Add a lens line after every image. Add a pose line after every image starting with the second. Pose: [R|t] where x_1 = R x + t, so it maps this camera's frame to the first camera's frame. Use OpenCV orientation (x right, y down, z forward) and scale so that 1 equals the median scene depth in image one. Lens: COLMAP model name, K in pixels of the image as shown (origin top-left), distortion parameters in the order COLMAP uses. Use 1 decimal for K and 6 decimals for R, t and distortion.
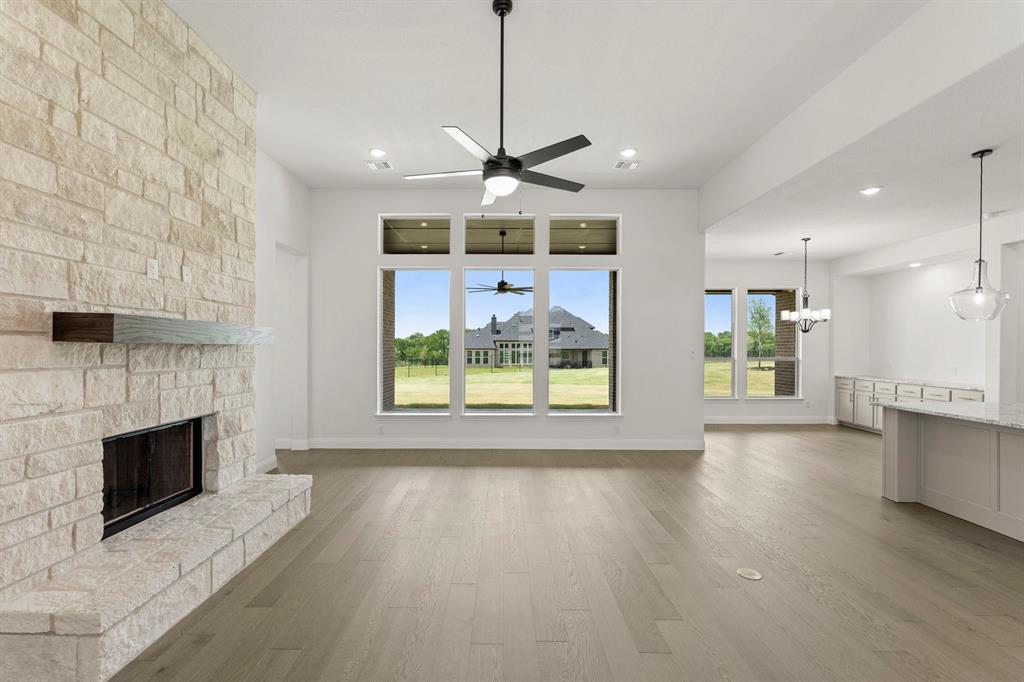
lens RADIAL K [[447.9, 0, 490.3], [0, 447.9, 351.0], [0, 0, 1]] dist [-0.009303, -0.000588]
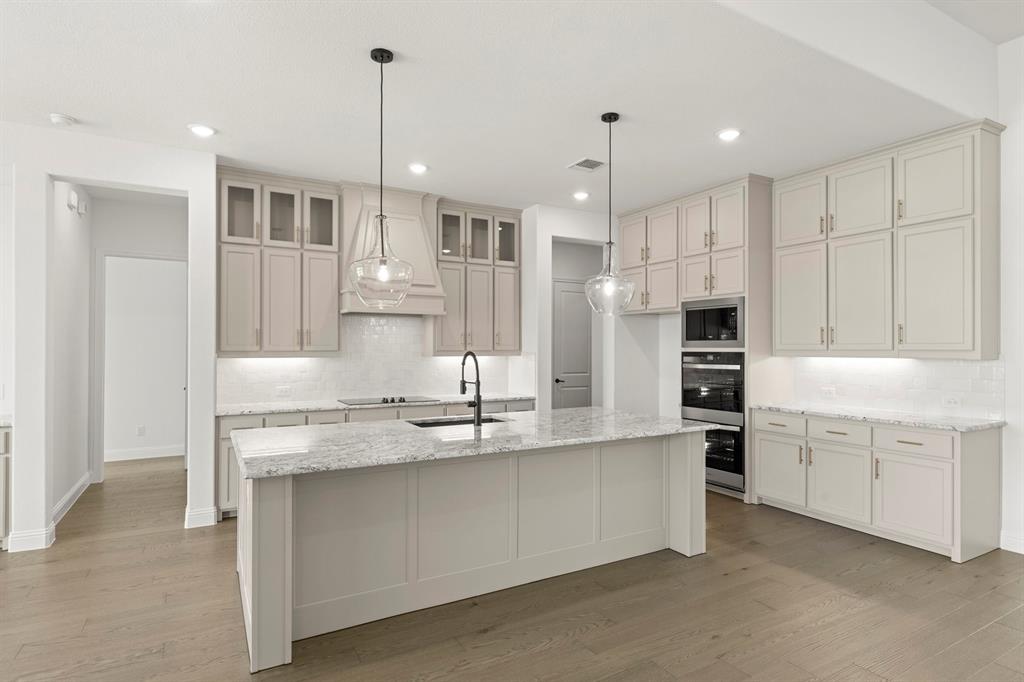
lens RADIAL K [[547.9, 0, 522.3], [0, 547.9, 344.7], [0, 0, 1]] dist [0.000745, -0.000295]
pose [[-0.522032, 0.005111, 0.852911, 0.145377], [0.007845, 0.999969, -0.001190, -0.004451], [-0.852890, 0.006070, -0.522055, 0.600585]]
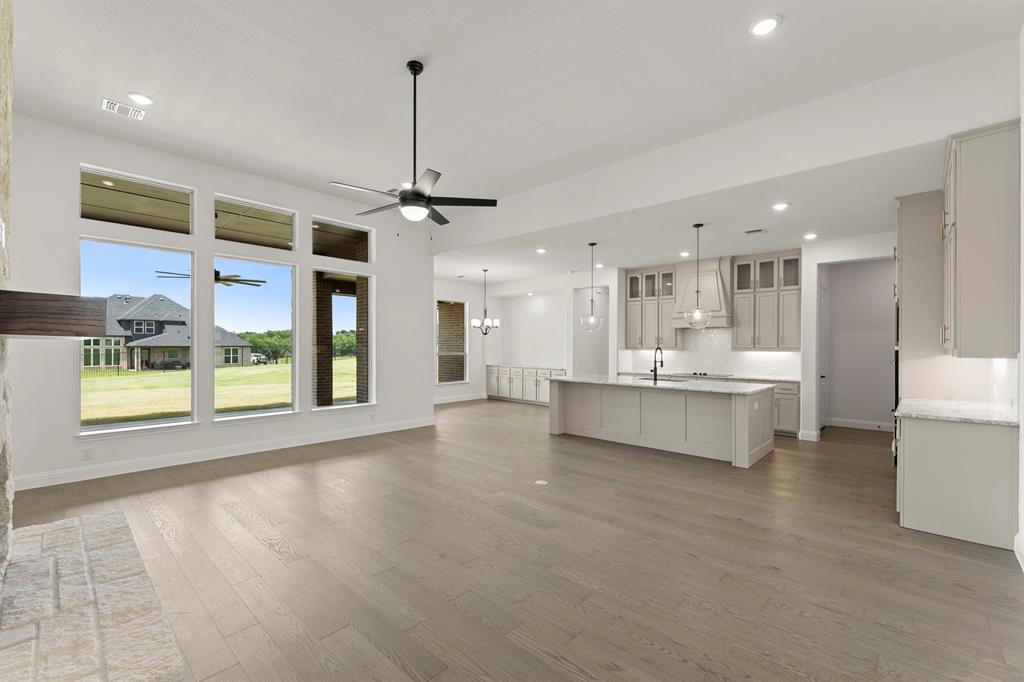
lens RADIAL K [[447.9, 0, 495.9], [0, 447.9, 346.2], [0, 0, 1]] dist [-0.009303, -0.000588]
pose [[0.673152, 0.000265, 0.739504, -0.292481], [0.003309, 0.999989, -0.003371, 0.000382], [-0.739497, 0.004716, 0.673143, 0.001308]]
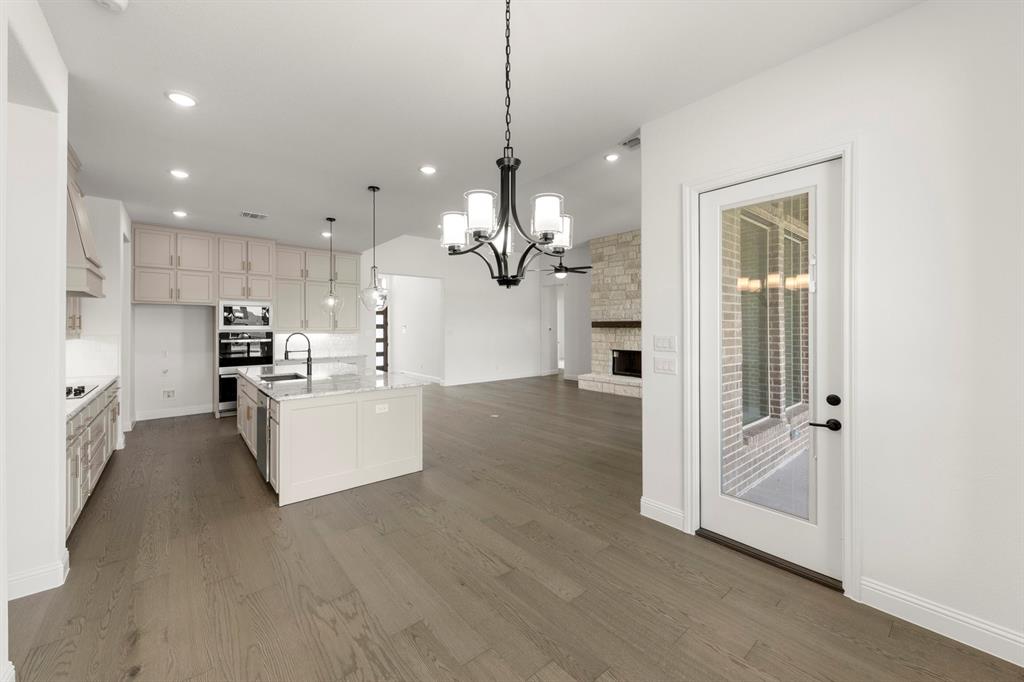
lens RADIAL K [[390.2, 0, 516.3], [0, 390.2, 323.5], [0, 0, 1]] dist [-0.002986, -0.000367]
pose [[-0.745689, -0.005904, -0.666268, 0.762734], [-0.004760, 0.999982, -0.003533, -0.012726], [0.666278, 0.000537, -0.745704, 1.047476]]
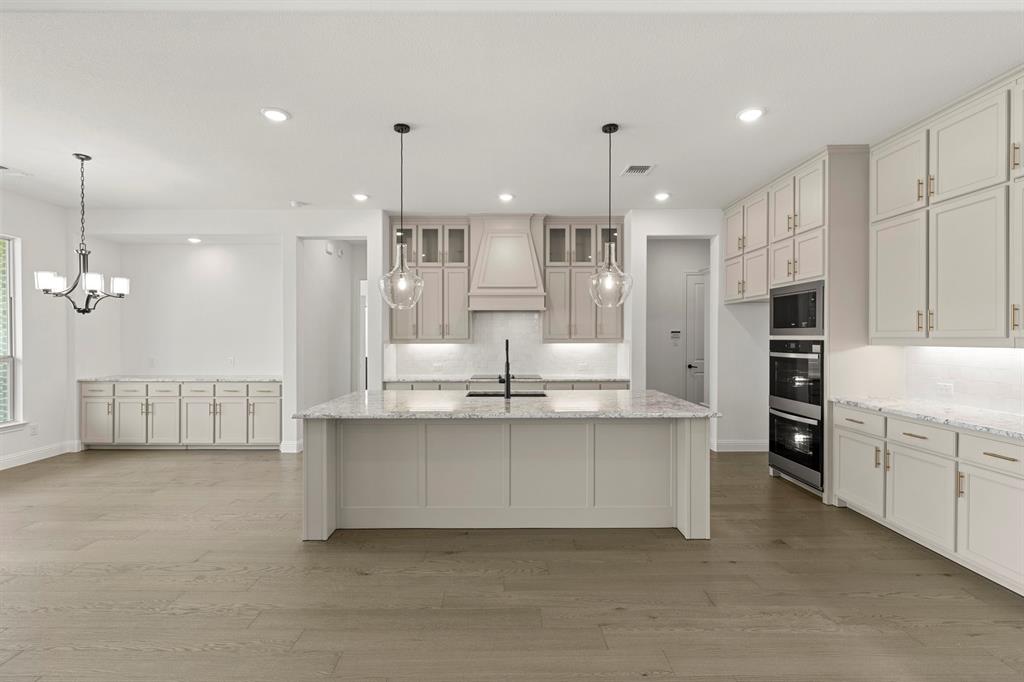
lens RADIAL K [[450.0, 0, 508.4], [0, 450.0, 337.5], [0, 0, 1]] dist [0.000421, 0.000262]
pose [[-0.028763, -0.001167, 0.999586, 0.075535], [0.012130, 0.999925, 0.001516, -0.002187], [-0.999513, 0.012168, -0.028746, 0.386819]]
